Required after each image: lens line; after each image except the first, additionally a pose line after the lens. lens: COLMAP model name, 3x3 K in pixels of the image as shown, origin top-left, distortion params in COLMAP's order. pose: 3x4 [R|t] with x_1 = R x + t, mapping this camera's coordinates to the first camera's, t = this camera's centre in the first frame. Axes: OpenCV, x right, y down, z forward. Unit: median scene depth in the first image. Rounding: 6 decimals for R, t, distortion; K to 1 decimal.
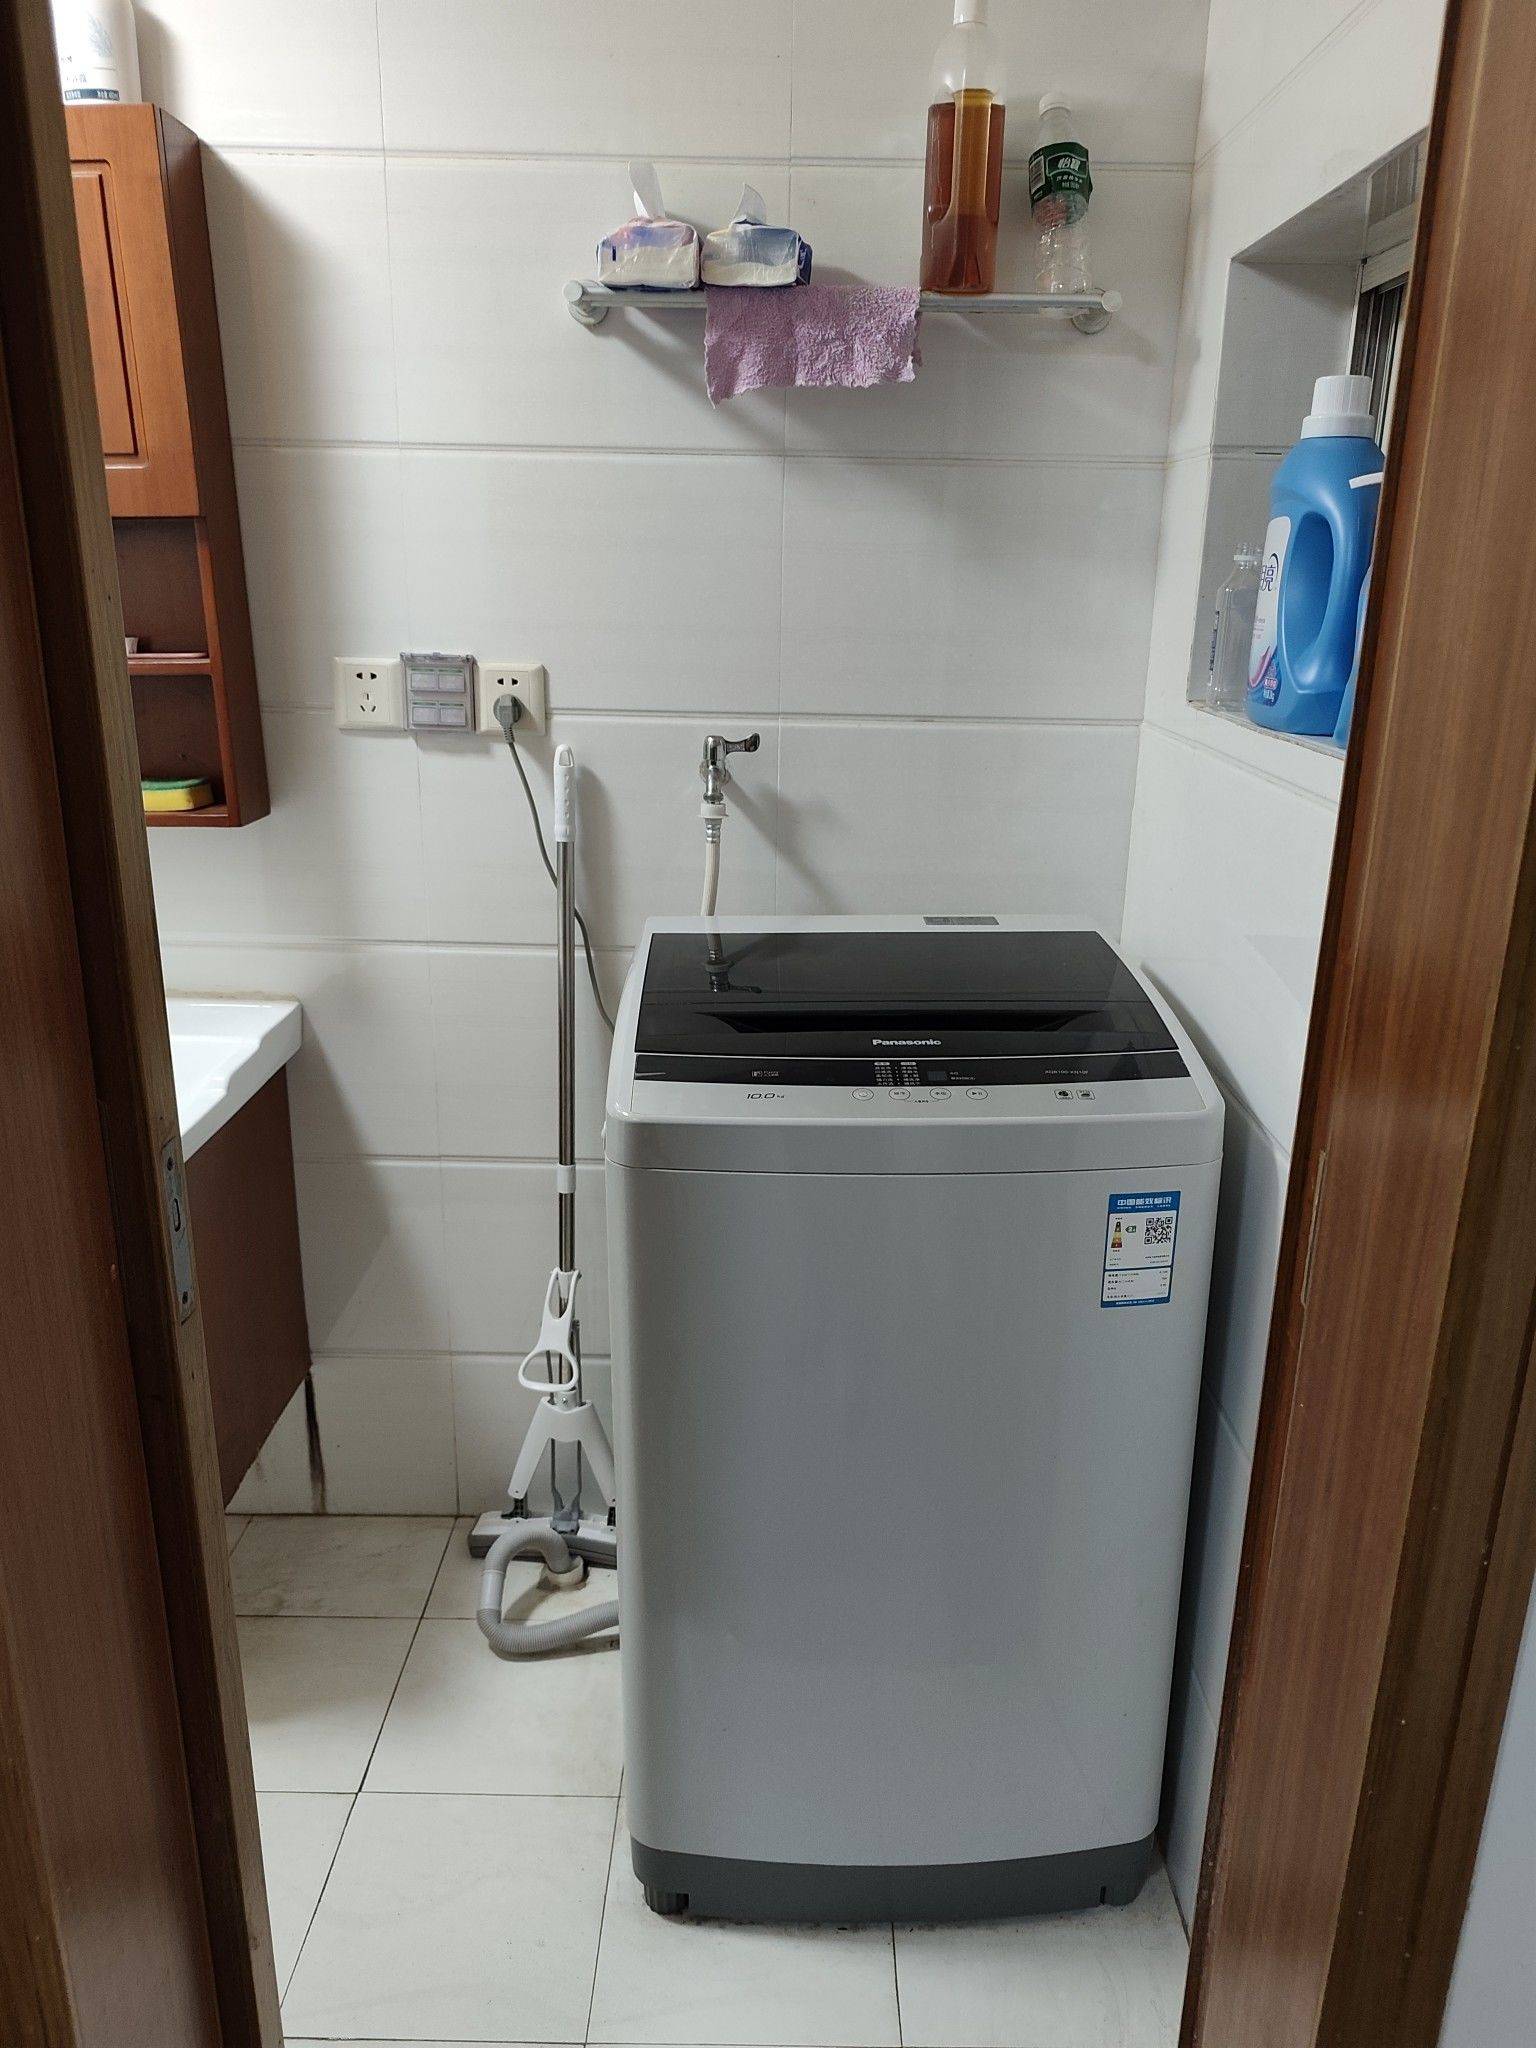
lens RADIAL K [[1455.7, 0, 768.3], [0, 1455.7, 1026.0], [0, 0, 1]] dist [-0.010690, 0.002599]
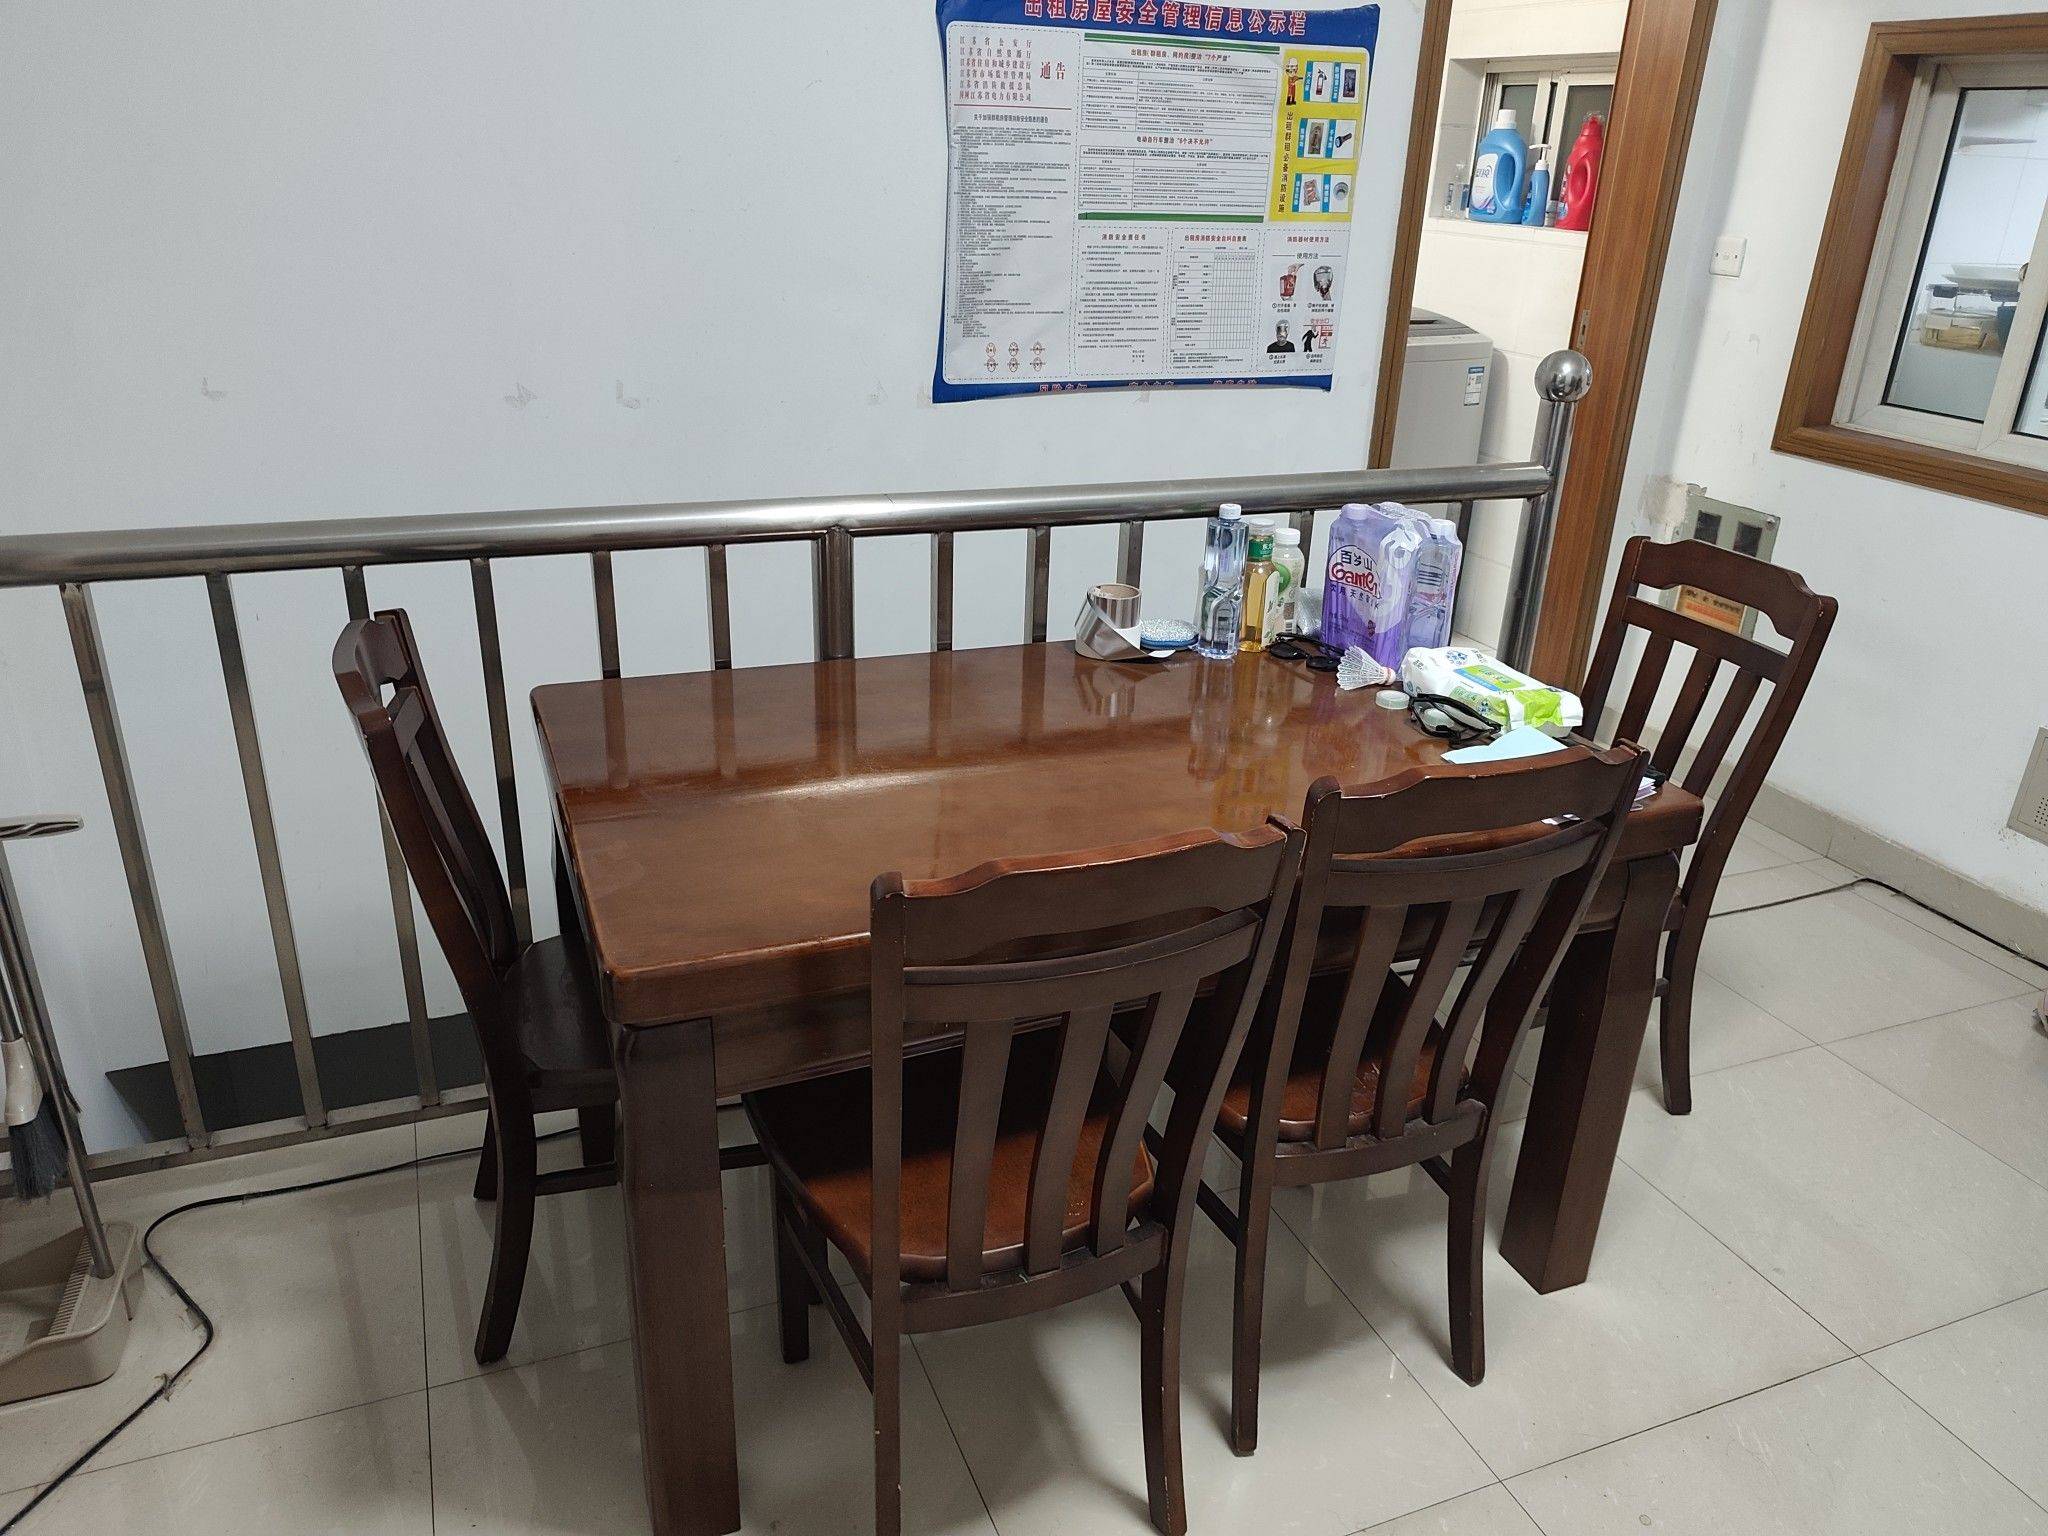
lens RADIAL K [[1455.7, 0, 1021.5], [0, 1455.7, 768.2], [0, 0, 1]] dist [-0.010690, 0.002599]
pose [[0.923043, -0.139252, 0.358609, -1.971132], [0.099107, 0.986799, 0.128086, 0.481336], [-0.371711, -0.082689, 0.924659, -1.709997]]
